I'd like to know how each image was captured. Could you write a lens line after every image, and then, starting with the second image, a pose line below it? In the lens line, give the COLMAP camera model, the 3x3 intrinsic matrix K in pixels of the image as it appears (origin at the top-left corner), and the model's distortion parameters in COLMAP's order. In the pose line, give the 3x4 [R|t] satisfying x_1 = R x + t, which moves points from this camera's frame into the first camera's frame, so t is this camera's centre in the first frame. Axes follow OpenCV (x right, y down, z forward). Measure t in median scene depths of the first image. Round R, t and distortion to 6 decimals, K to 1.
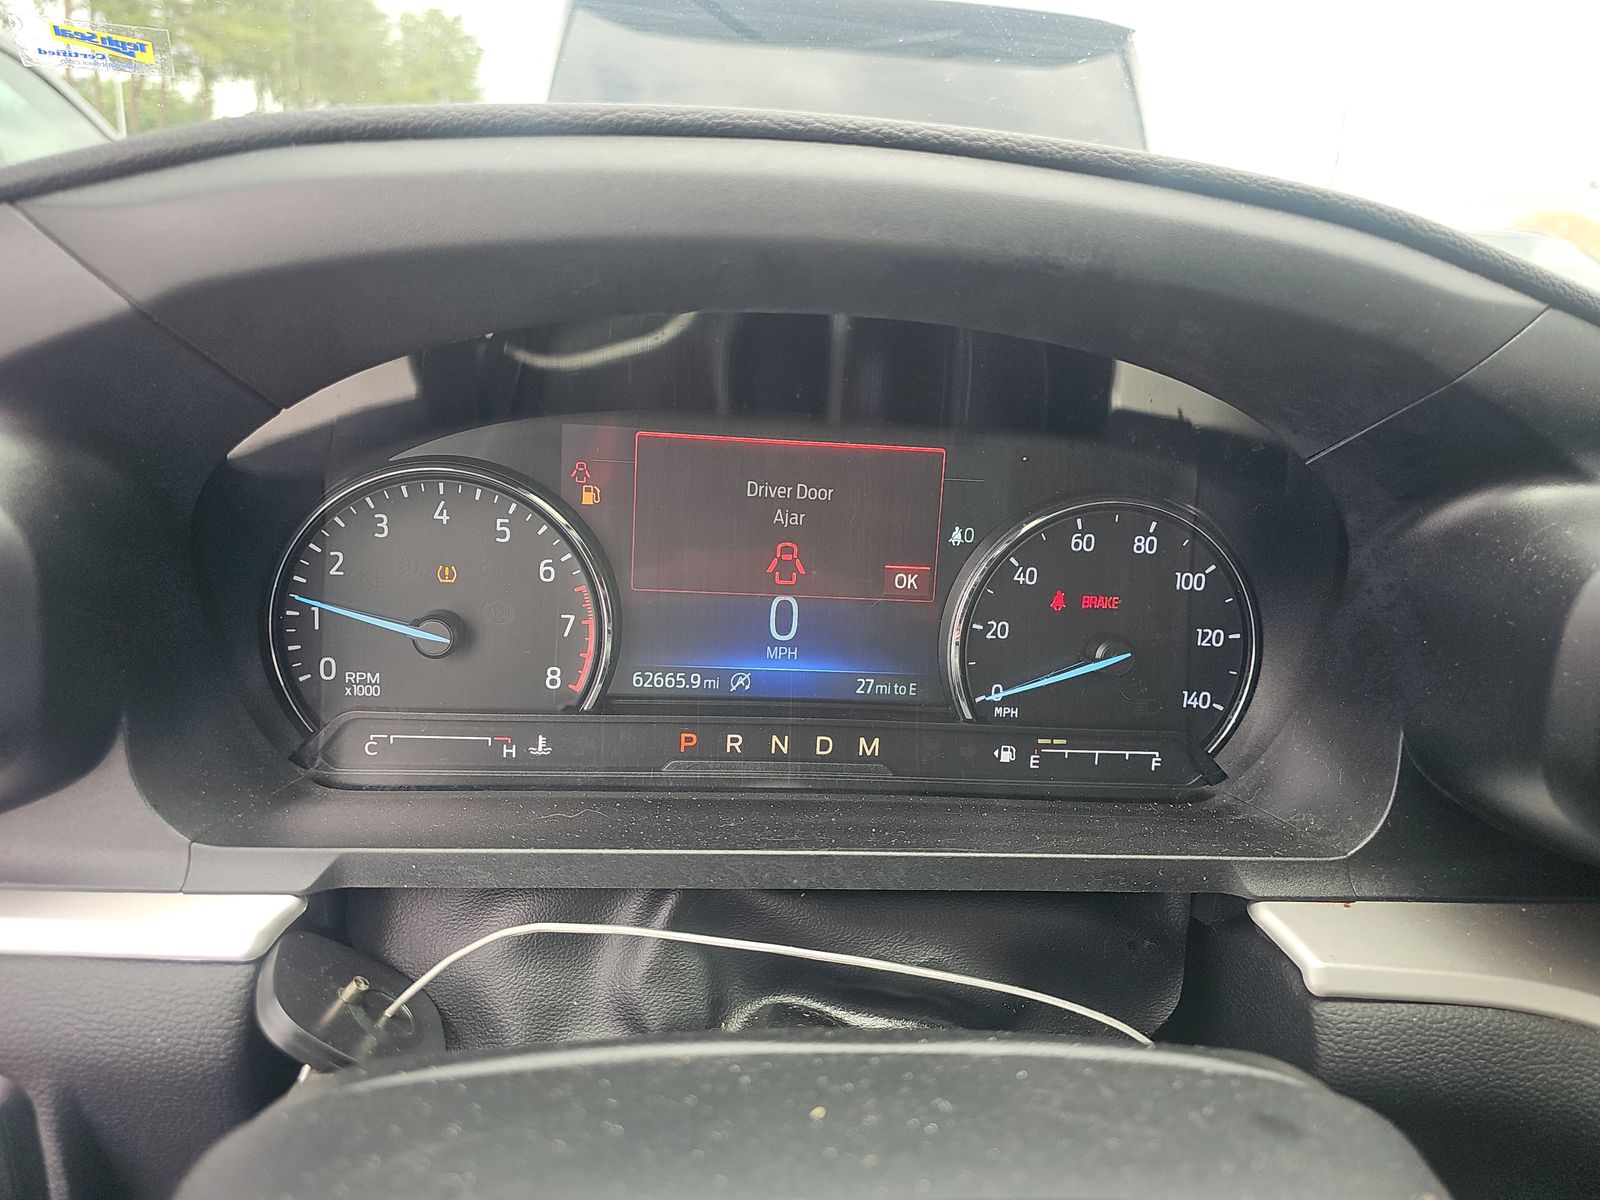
lens RADIAL K [[1069.7, 0, 797.8], [0, 1069.7, 594.5], [0, 0, 1]] dist [0.087087, -0.000261]
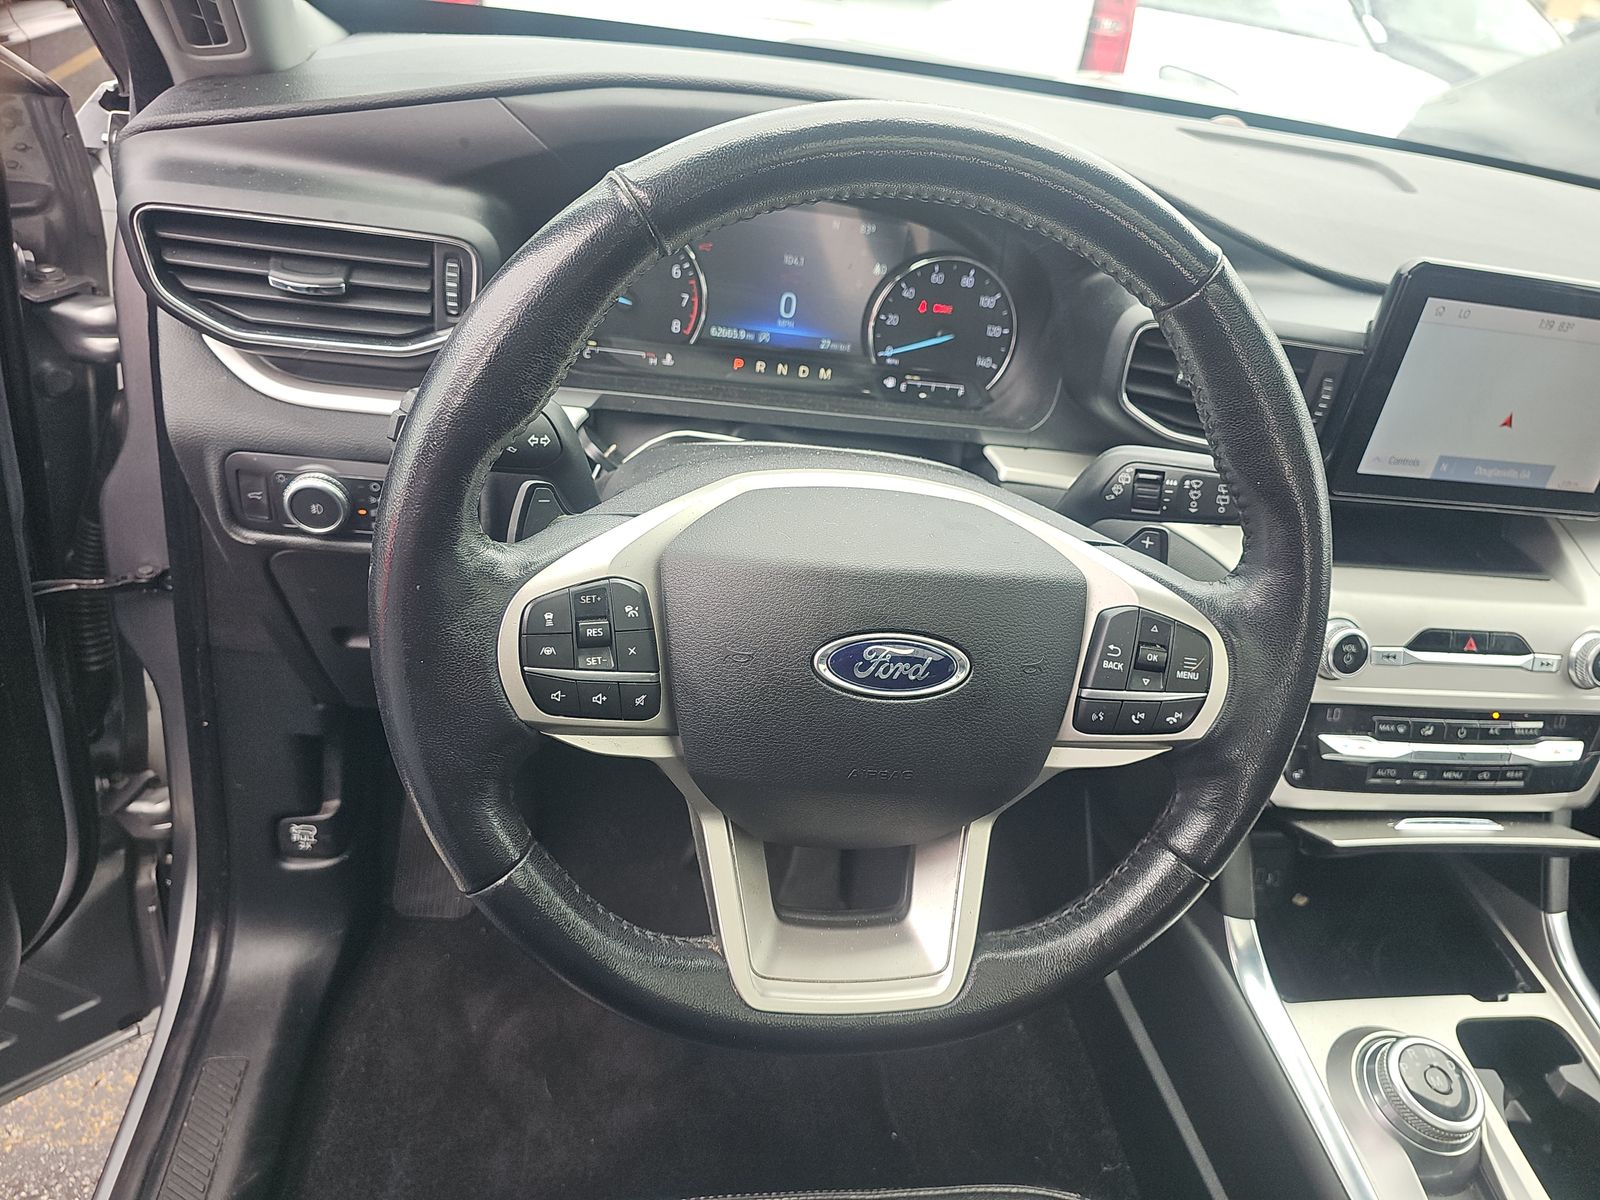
lens RADIAL K [[1069.7, 0, 797.8], [0, 1069.7, 594.5], [0, 0, 1]] dist [0.087087, -0.000261]
pose [[0.994055, 0.053638, 0.094750, -0.159036], [-0.077131, 0.961126, 0.265117, 0.006388], [-0.076847, -0.270849, 0.959549, -1.091747]]
